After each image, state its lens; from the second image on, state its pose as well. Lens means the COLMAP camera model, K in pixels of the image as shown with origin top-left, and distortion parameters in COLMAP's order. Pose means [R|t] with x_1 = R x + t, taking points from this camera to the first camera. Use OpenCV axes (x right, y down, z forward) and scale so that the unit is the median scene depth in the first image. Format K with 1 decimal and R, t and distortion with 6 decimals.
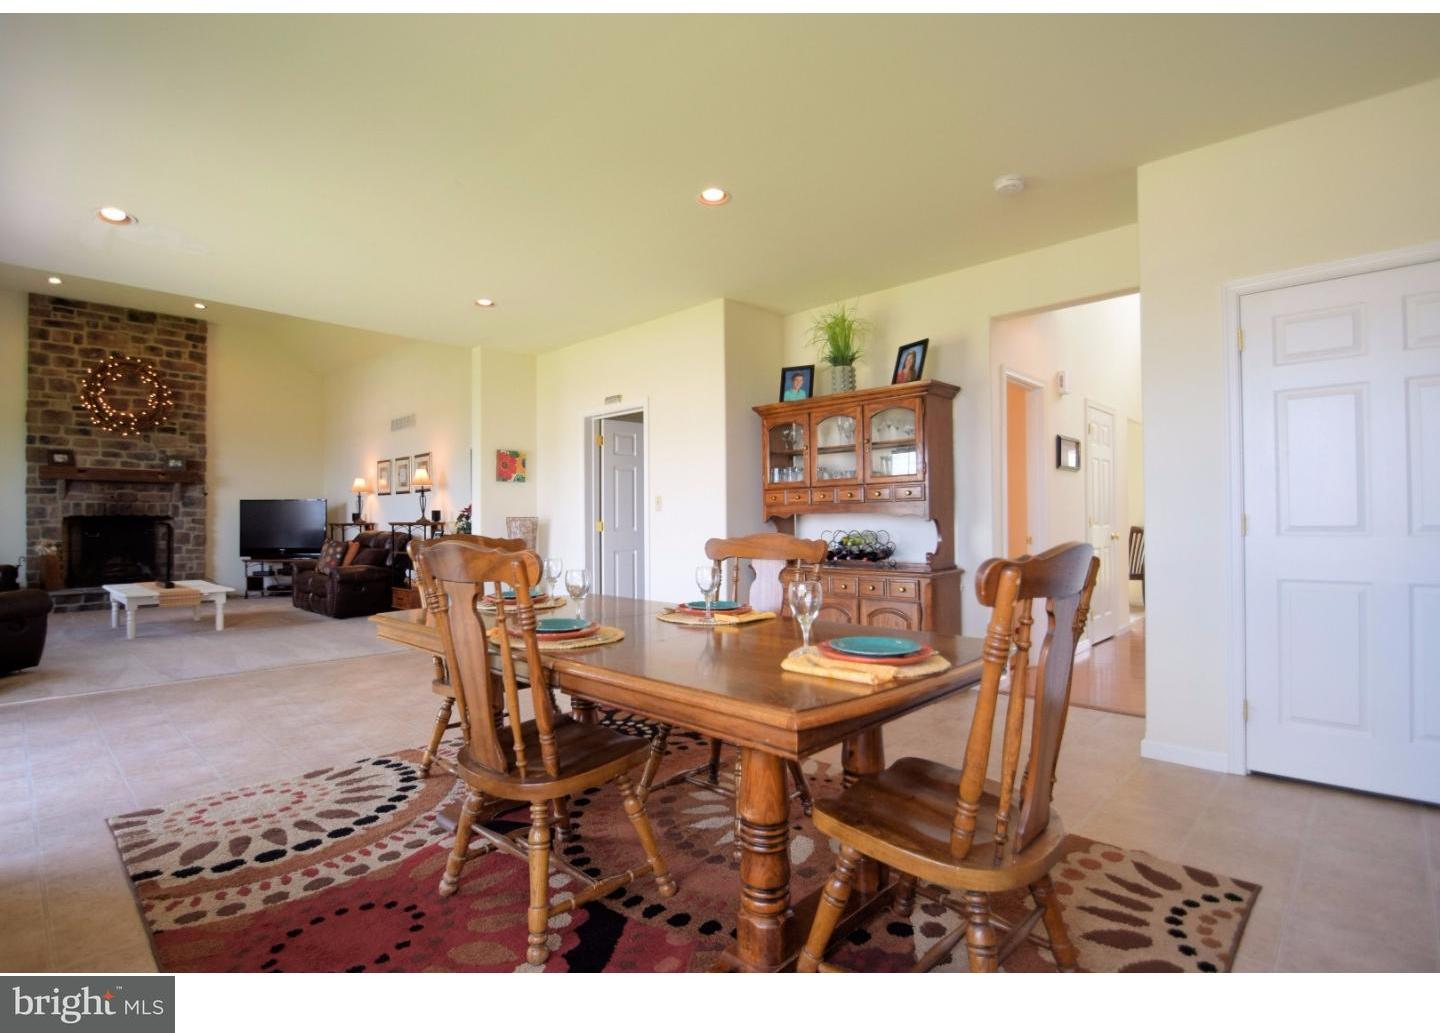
lens RADIAL K [[697.6, 0, 720.0], [0, 697.6, 516.5], [0, 0, 1]] dist [-0.002764, -0.013914]
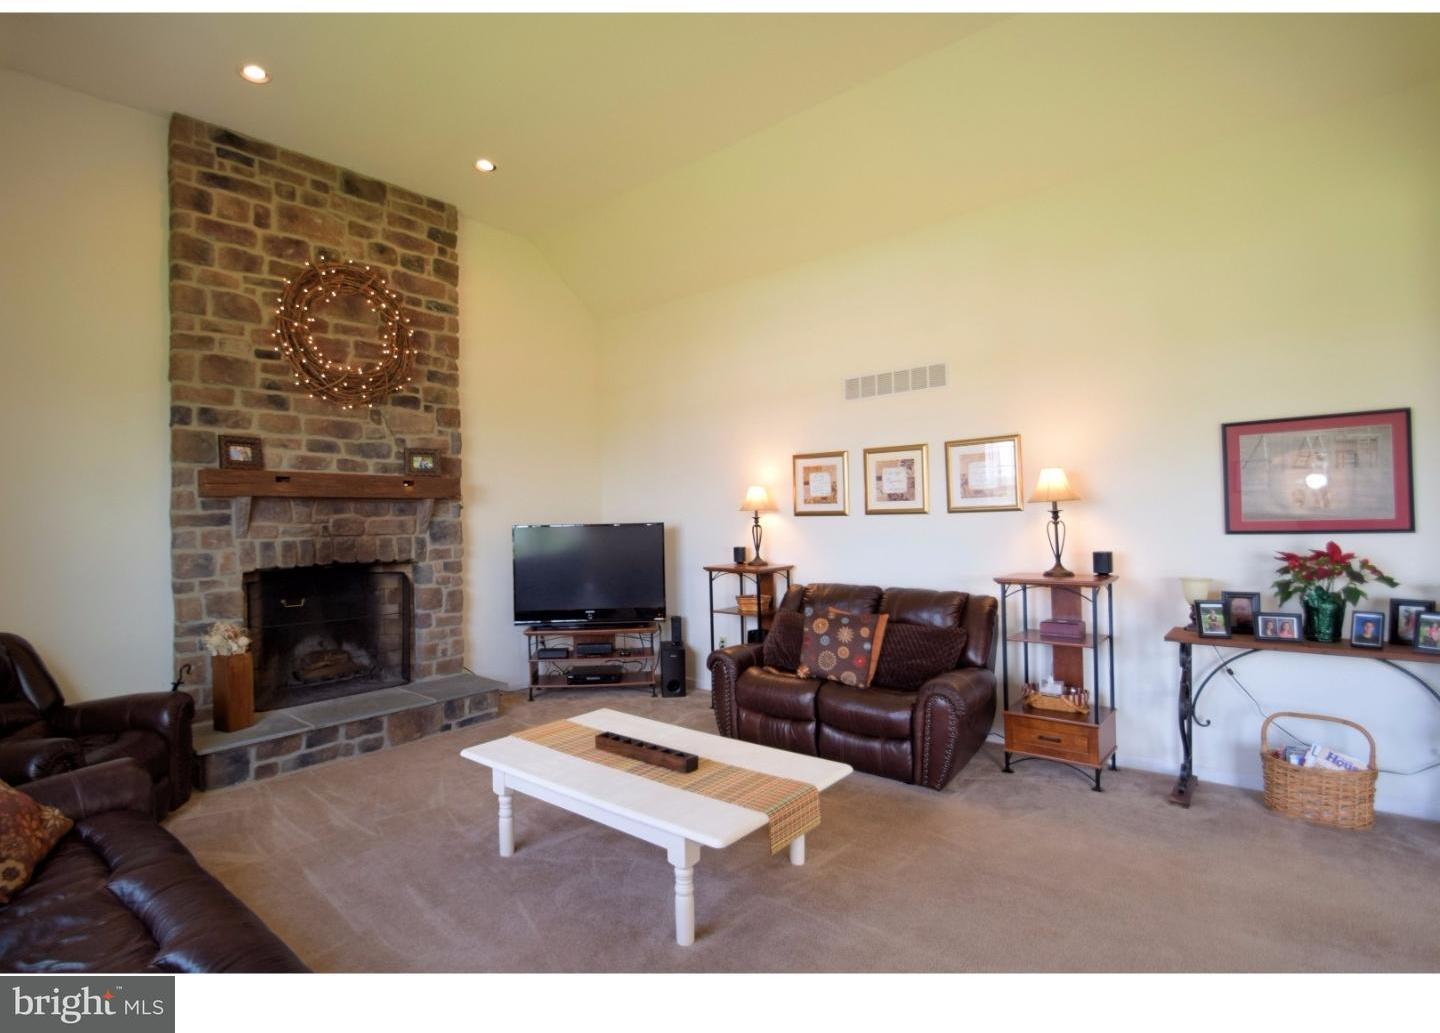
lens RADIAL K [[714.1, 0, 720.0], [0, 714.1, 516.5], [0, 0, 1]] dist [-0.001696, -0.015731]
pose [[0.998128, -0.014029, 0.059533, -0.617262], [0.013843, 0.999898, 0.003527, -0.035009], [-0.059577, -0.002696, 0.998220, 0.448314]]
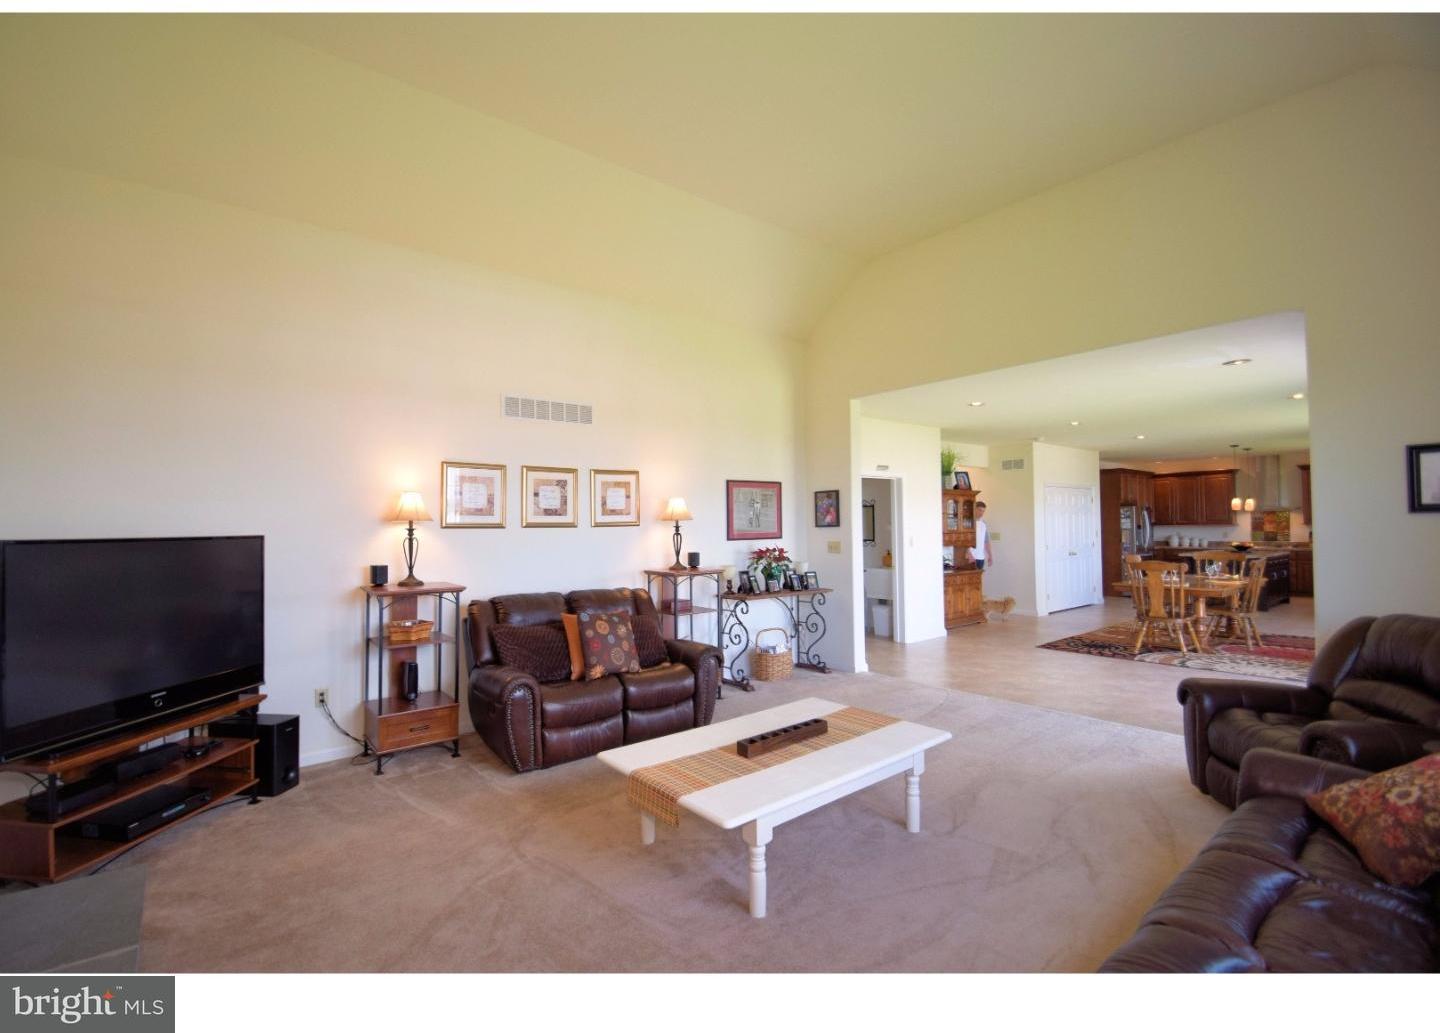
lens RADIAL K [[600.7, 0, 720.0], [0, 600.7, 516.5], [0, 0, 1]] dist [0.013248, -0.010562]
pose [[0.156407, 0.020894, 0.987472, -0.954083], [0.002848, 0.999763, -0.021605, -0.030577], [-0.987689, 0.006192, 0.156311, 0.774812]]
